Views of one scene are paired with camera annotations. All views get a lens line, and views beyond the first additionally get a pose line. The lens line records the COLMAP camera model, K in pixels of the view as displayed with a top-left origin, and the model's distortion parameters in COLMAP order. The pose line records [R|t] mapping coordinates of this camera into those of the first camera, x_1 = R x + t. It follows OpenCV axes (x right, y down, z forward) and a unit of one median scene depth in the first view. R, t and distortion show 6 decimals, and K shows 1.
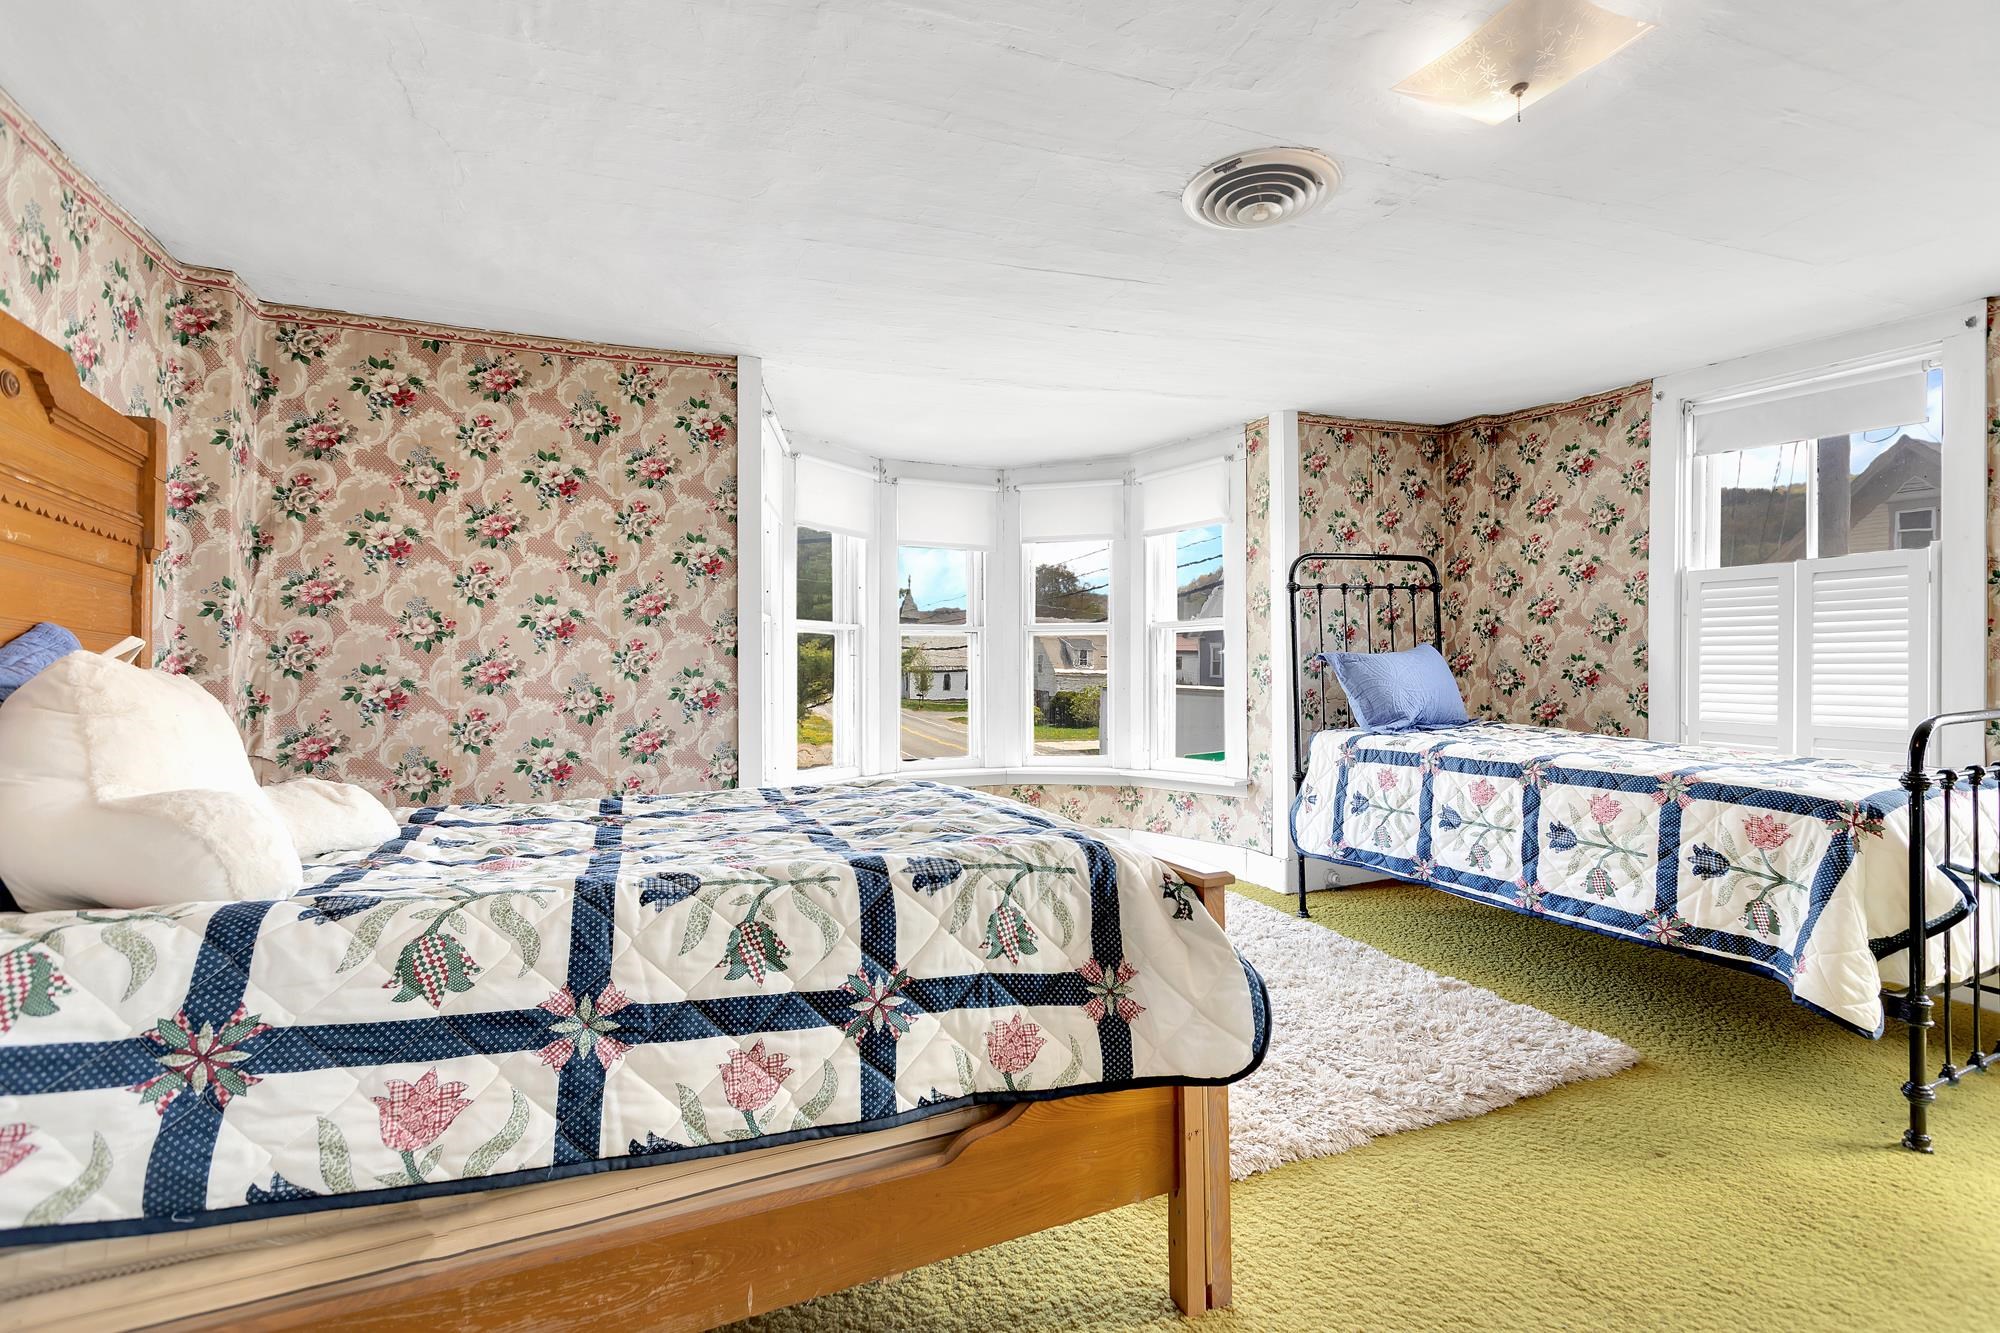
lens RADIAL K [[885.5, 0, 1000.0], [0, 885.5, 666.5], [0, 0, 1]] dist [0.007421, -0.000398]
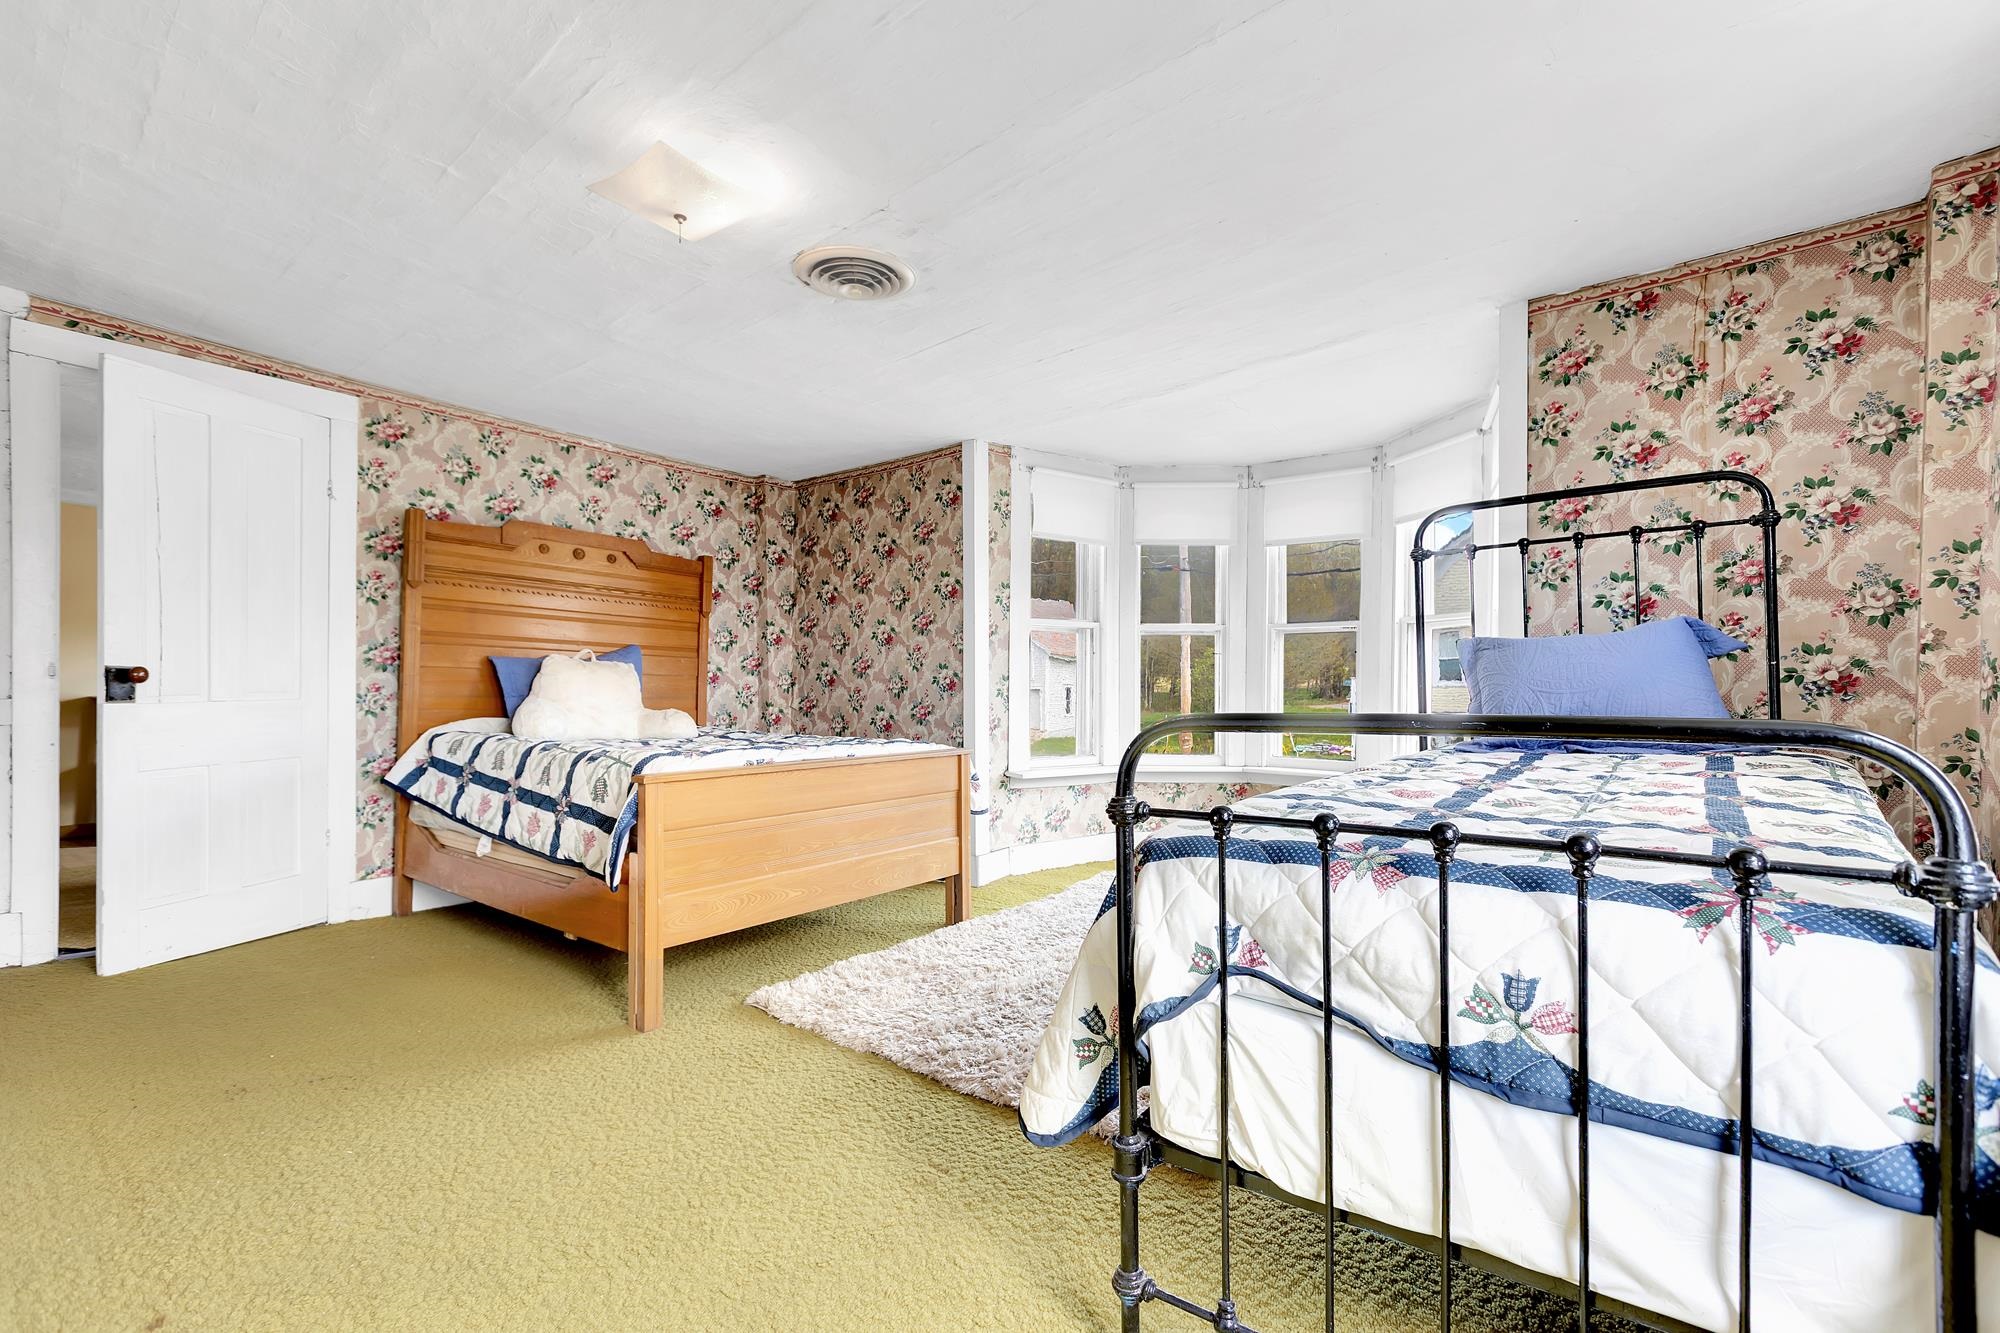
lens RADIAL K [[885.5, 0, 1000.0], [0, 885.5, 666.5], [0, 0, 1]] dist [0.007421, -0.000398]
pose [[0.485222, -0.003084, -0.874386, 0.987110], [-0.003781, 0.999977, -0.005625, 0.015319], [0.874383, 0.006035, 0.485199, 0.374845]]
